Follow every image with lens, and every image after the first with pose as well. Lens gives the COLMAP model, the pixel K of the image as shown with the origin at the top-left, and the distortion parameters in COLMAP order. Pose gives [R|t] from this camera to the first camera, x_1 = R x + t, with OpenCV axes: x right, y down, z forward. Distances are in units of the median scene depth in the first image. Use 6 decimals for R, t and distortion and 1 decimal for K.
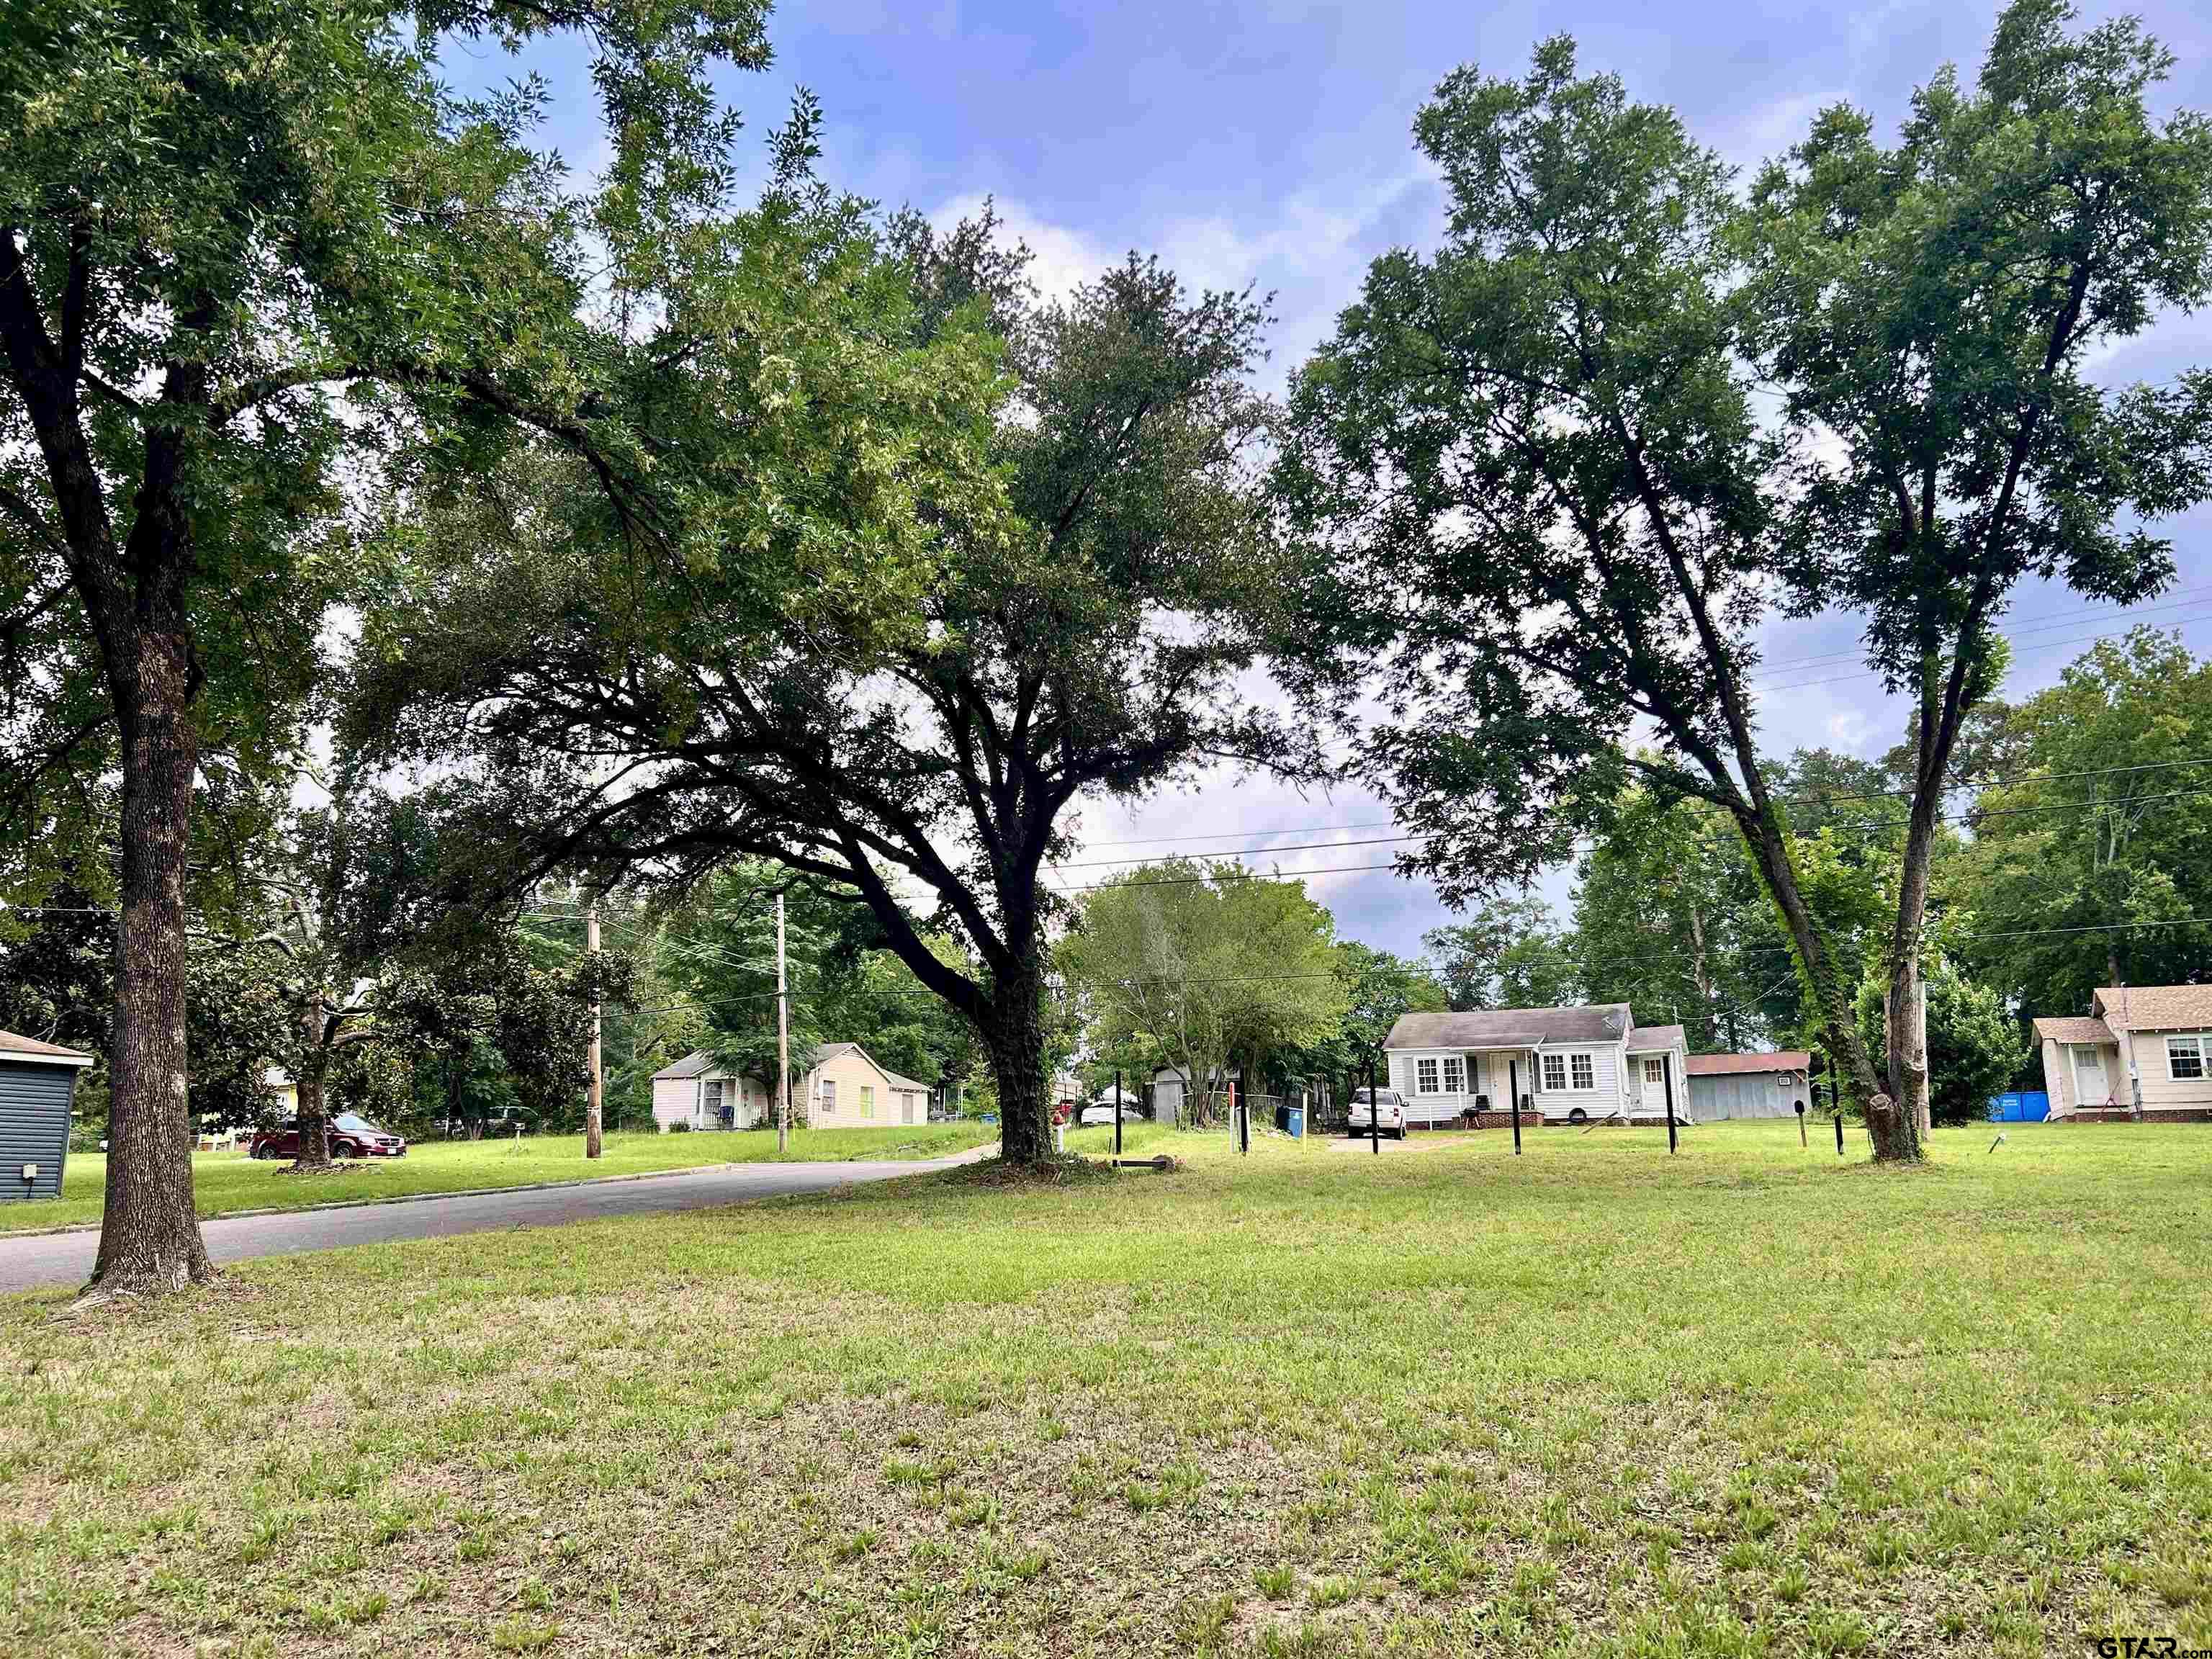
lens RADIAL K [[1658.7, 0, 1119.5], [0, 1658.7, 842.3], [0, 0, 1]] dist [0.057682, -0.066598]
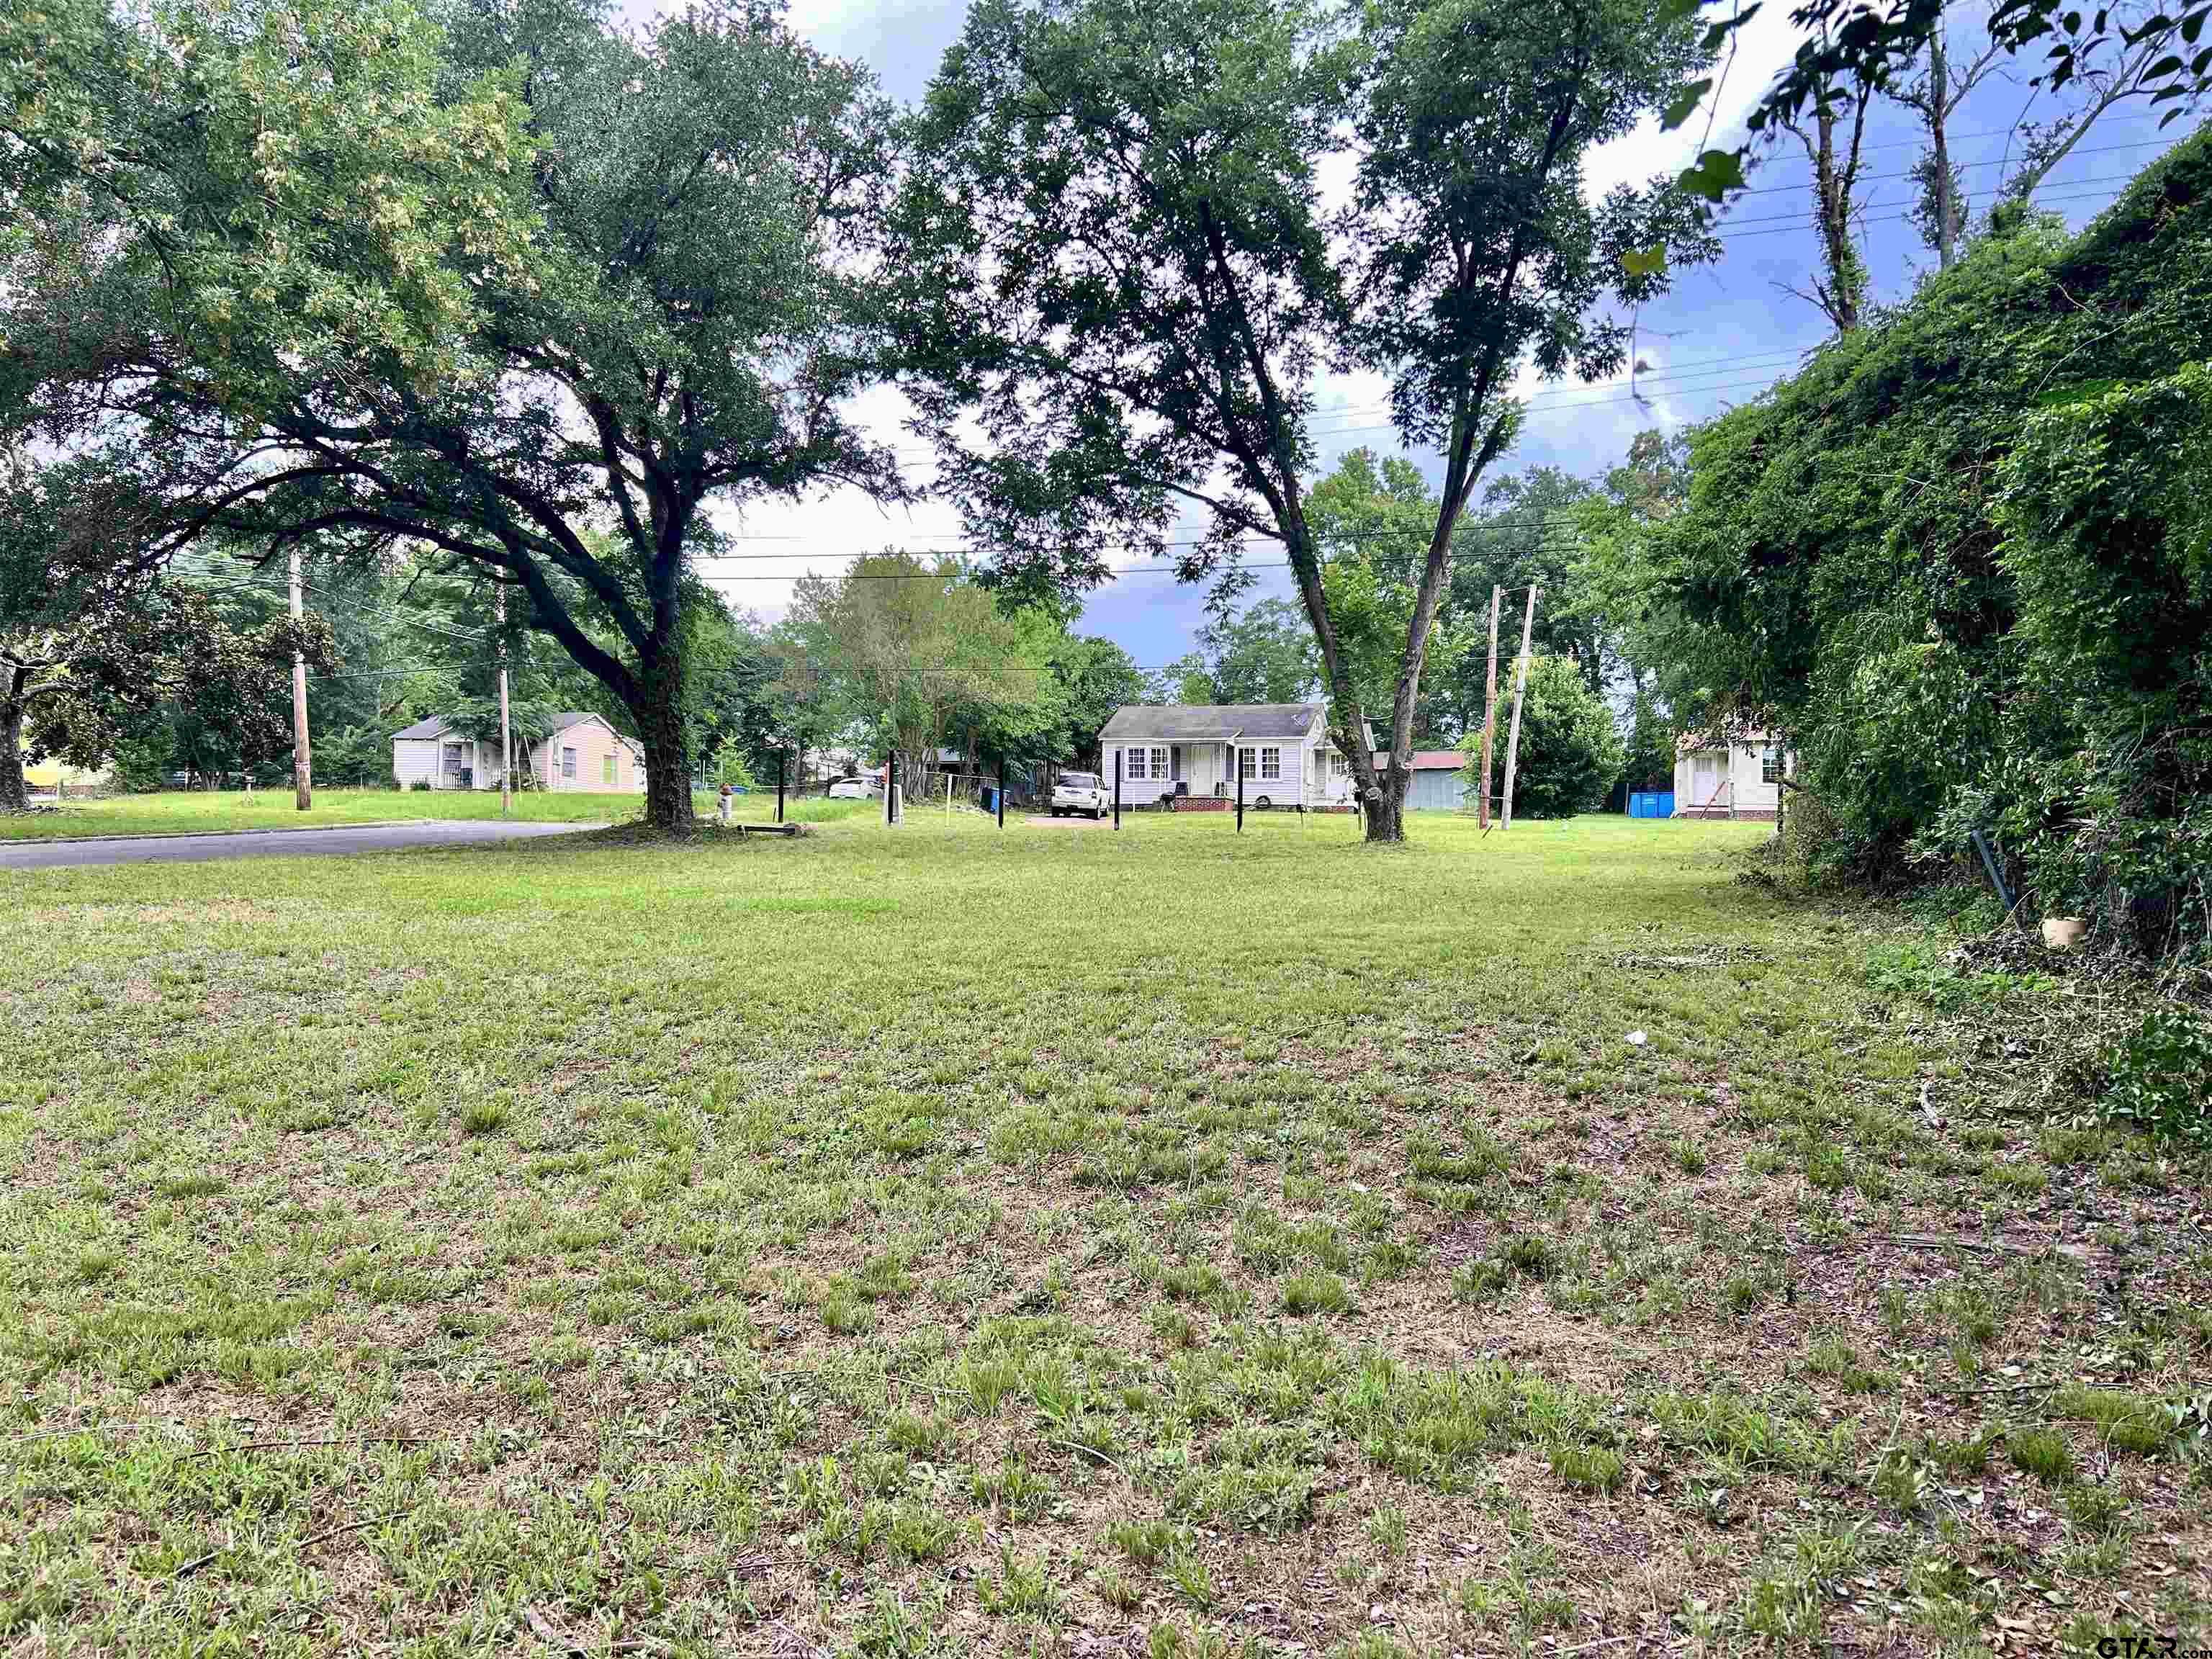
lens RADIAL K [[1658.7, 0, 1124.6], [0, 1658.7, 837.0], [0, 0, 1]] dist [0.057682, -0.066598]
pose [[0.993679, 0.028887, 0.108474, 0.132767], [-0.048583, 0.981803, 0.183584, -0.023292], [-0.101197, -0.187693, 0.977001, -0.146488]]
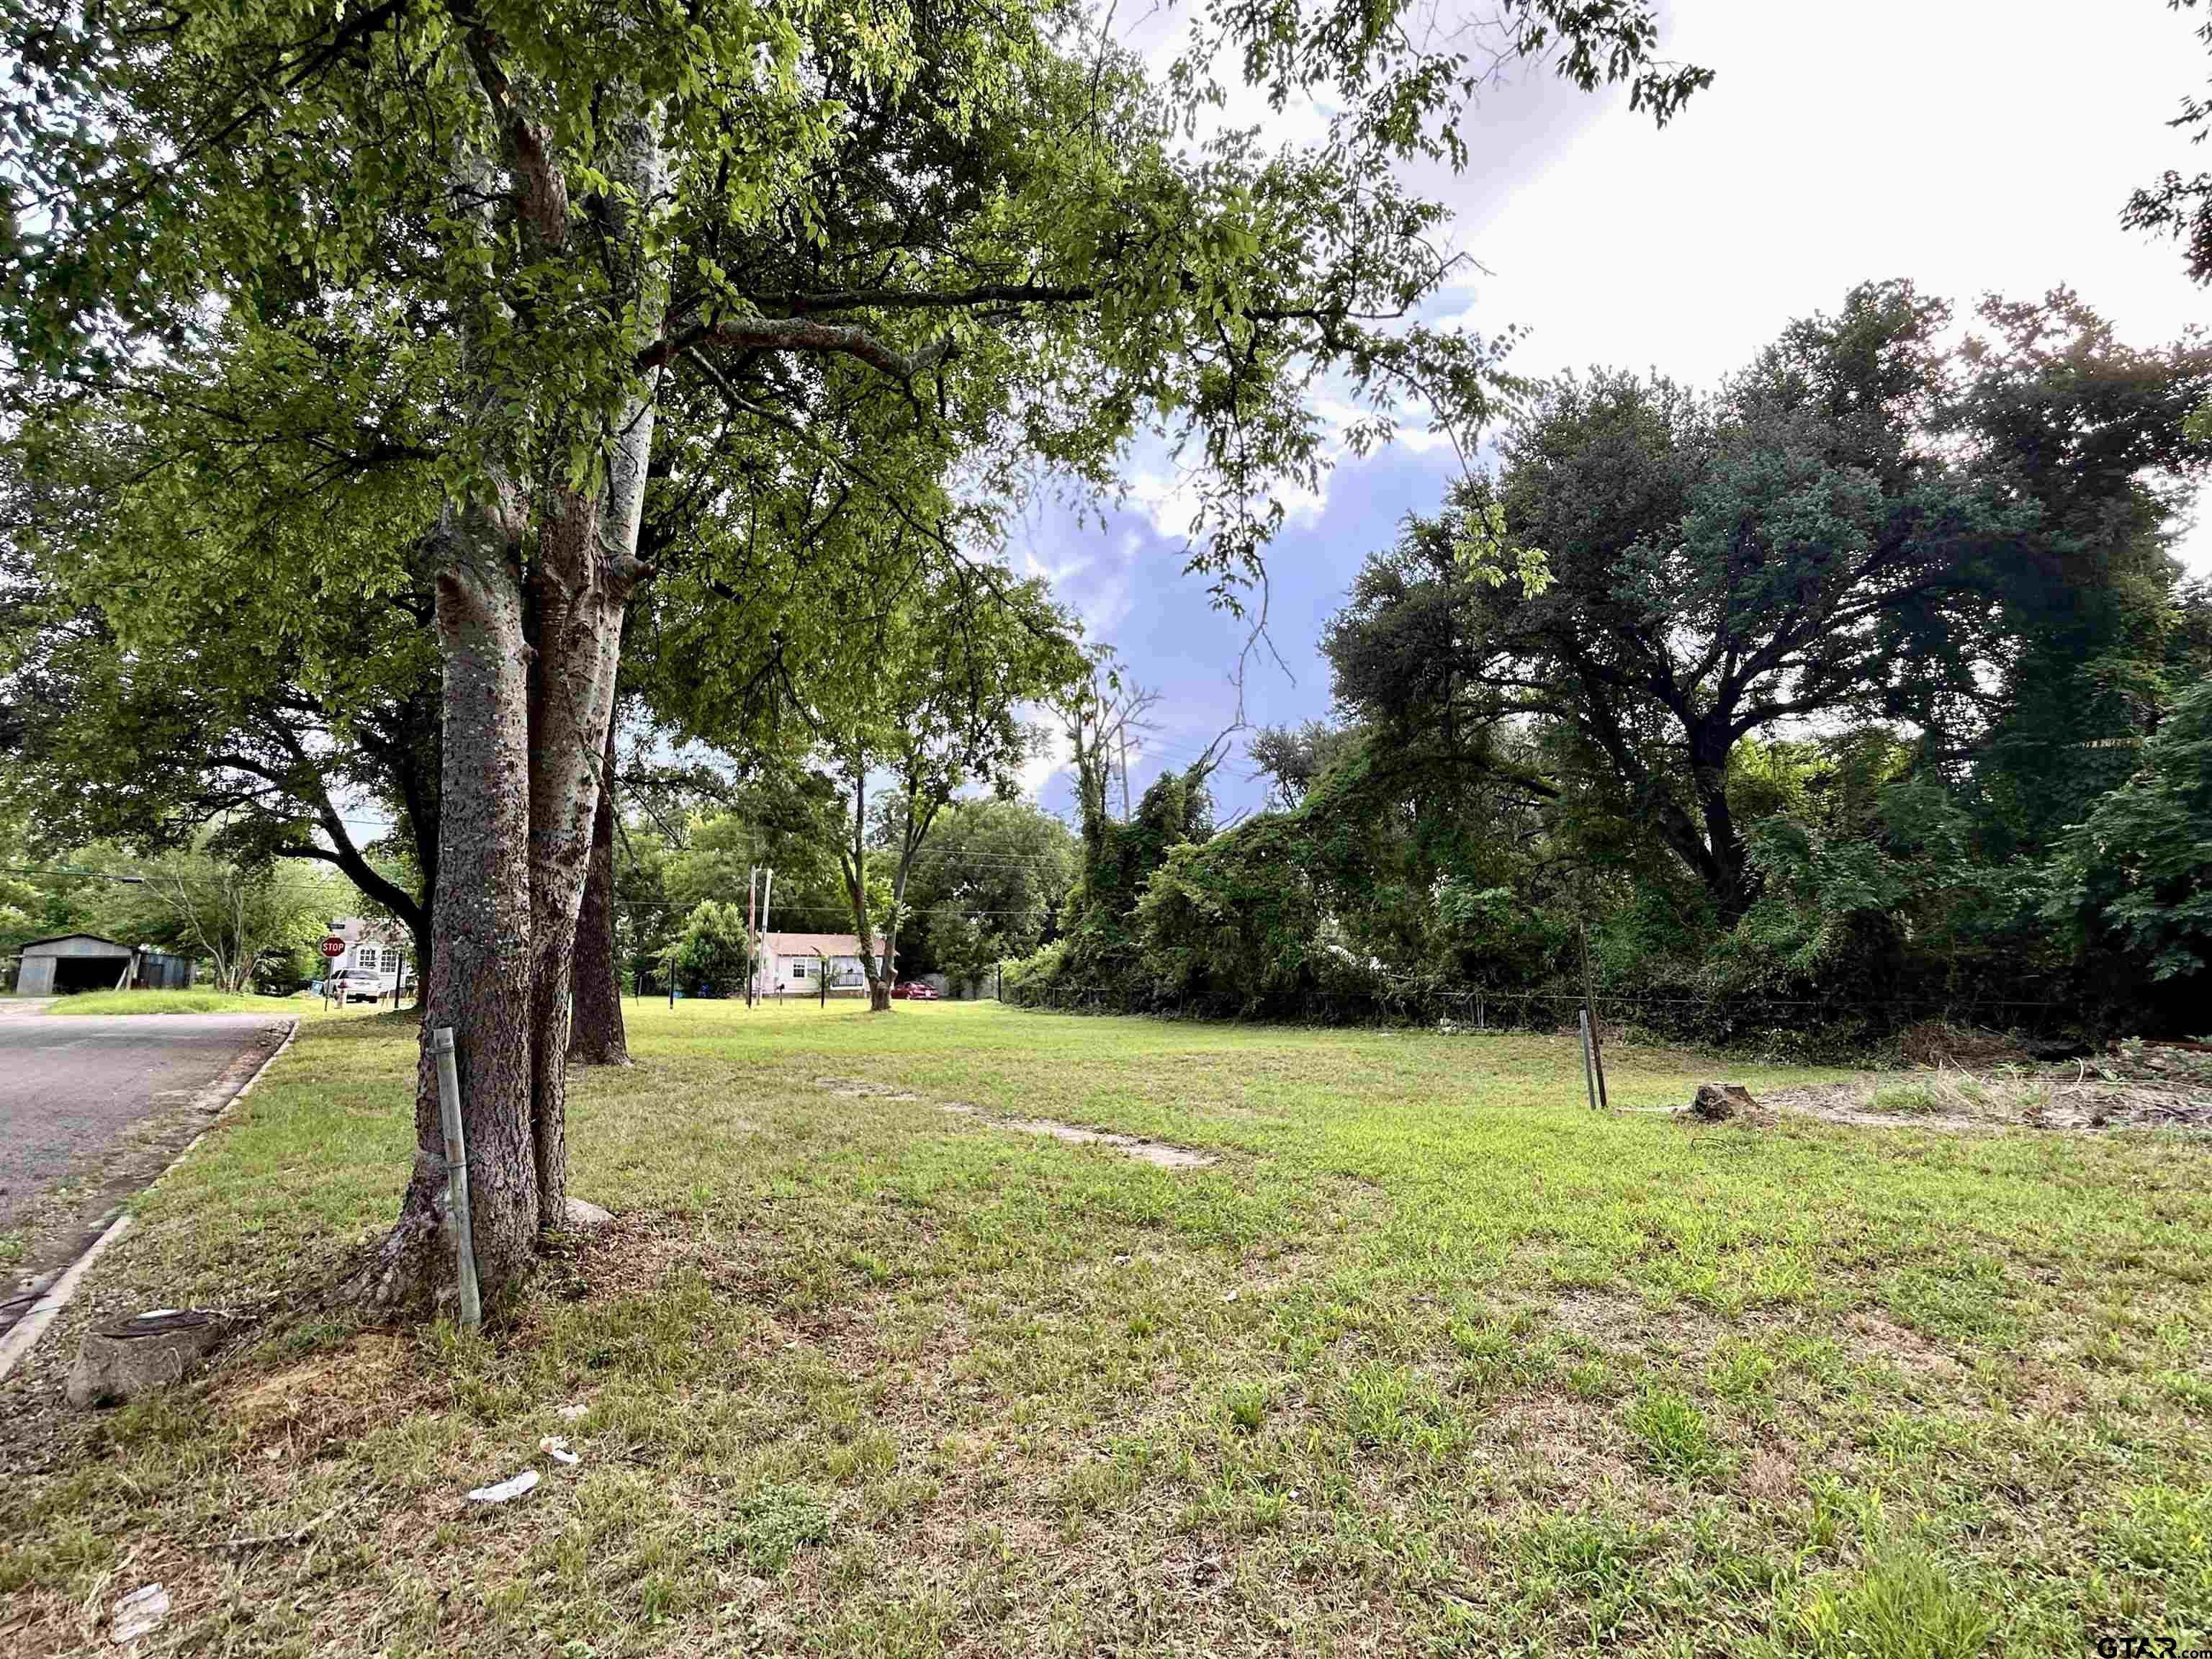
lens RADIAL K [[1053.3, 0, 1094.9], [0, 1053.3, 827.1], [0, 0, 1]] dist [-0.005793, 0.003505]
pose [[0.509777, 0.154265, 0.846362, -0.608549], [-0.155154, 0.984146, -0.085928, 0.016175], [-0.846200, -0.087512, 0.525630, -0.008173]]
